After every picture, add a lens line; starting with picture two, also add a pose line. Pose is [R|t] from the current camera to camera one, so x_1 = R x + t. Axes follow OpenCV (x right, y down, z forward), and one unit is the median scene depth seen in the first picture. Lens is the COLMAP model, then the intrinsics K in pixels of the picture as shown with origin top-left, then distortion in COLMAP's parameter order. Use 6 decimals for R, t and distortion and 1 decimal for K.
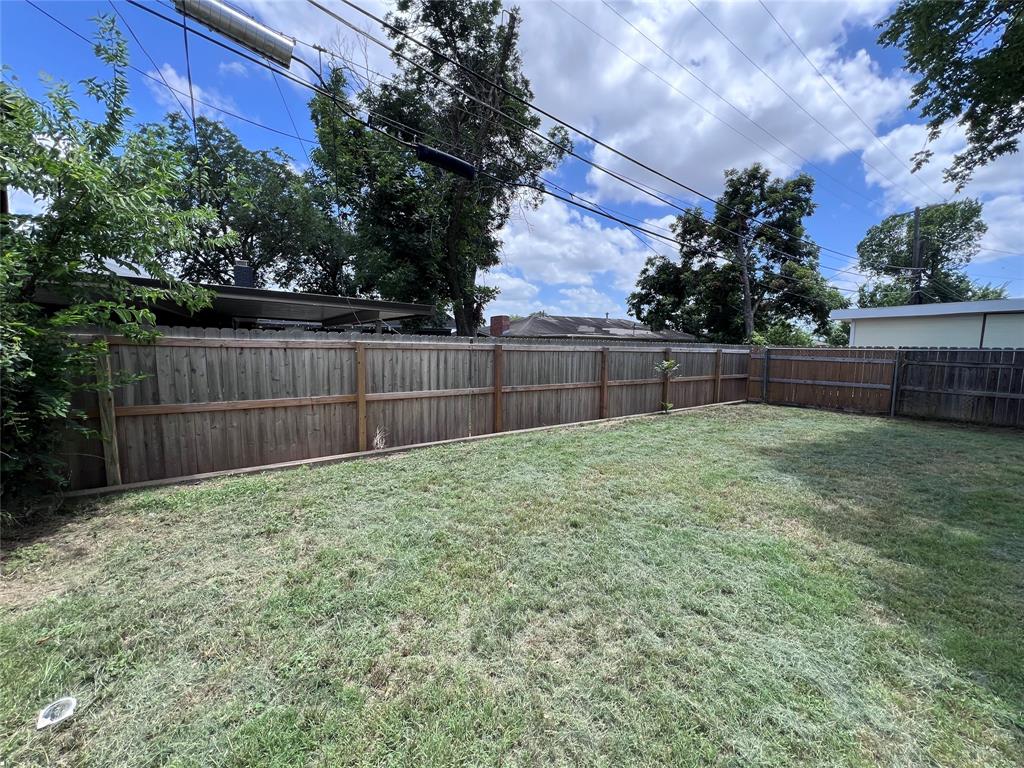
lens RADIAL K [[411.5, 0, 511.9], [0, 411.5, 386.2], [0, 0, 1]] dist [-0.006429, 0.002610]
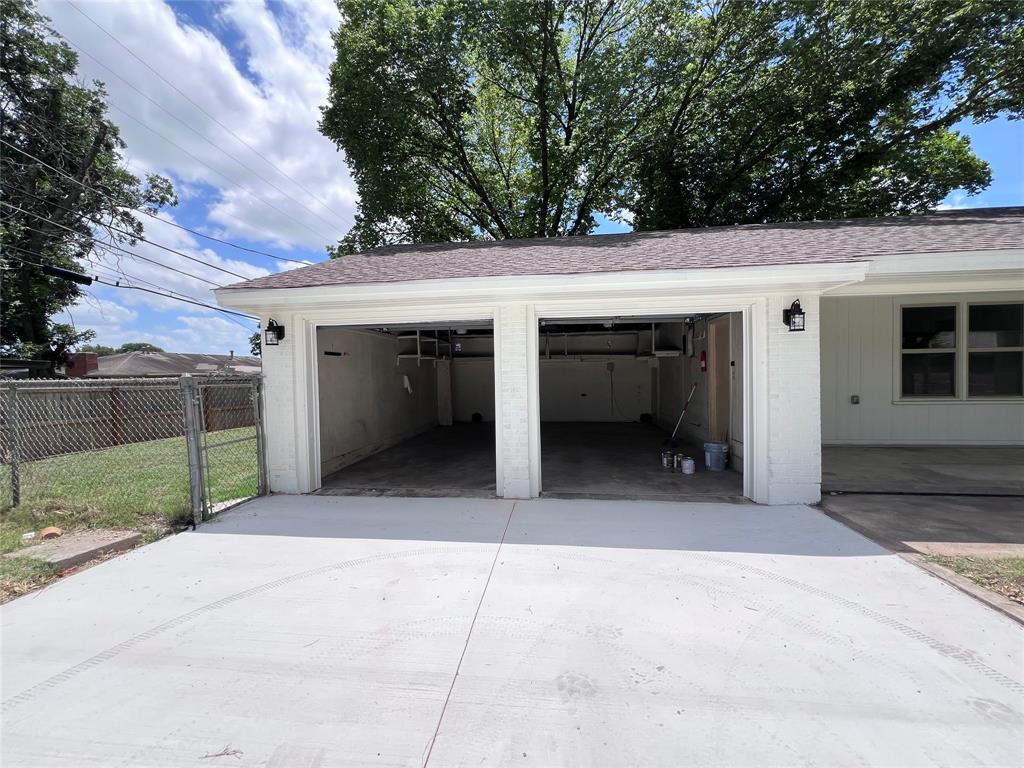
lens RADIAL K [[411.5, 0, 513.4], [0, 411.5, 385.6], [0, 0, 1]] dist [-0.002446, -0.000095]
pose [[0.693246, -0.034477, 0.719876, -0.023980], [0.095614, 0.994426, -0.044451, 0.024043], [-0.714330, 0.099645, 0.692678, -0.235468]]
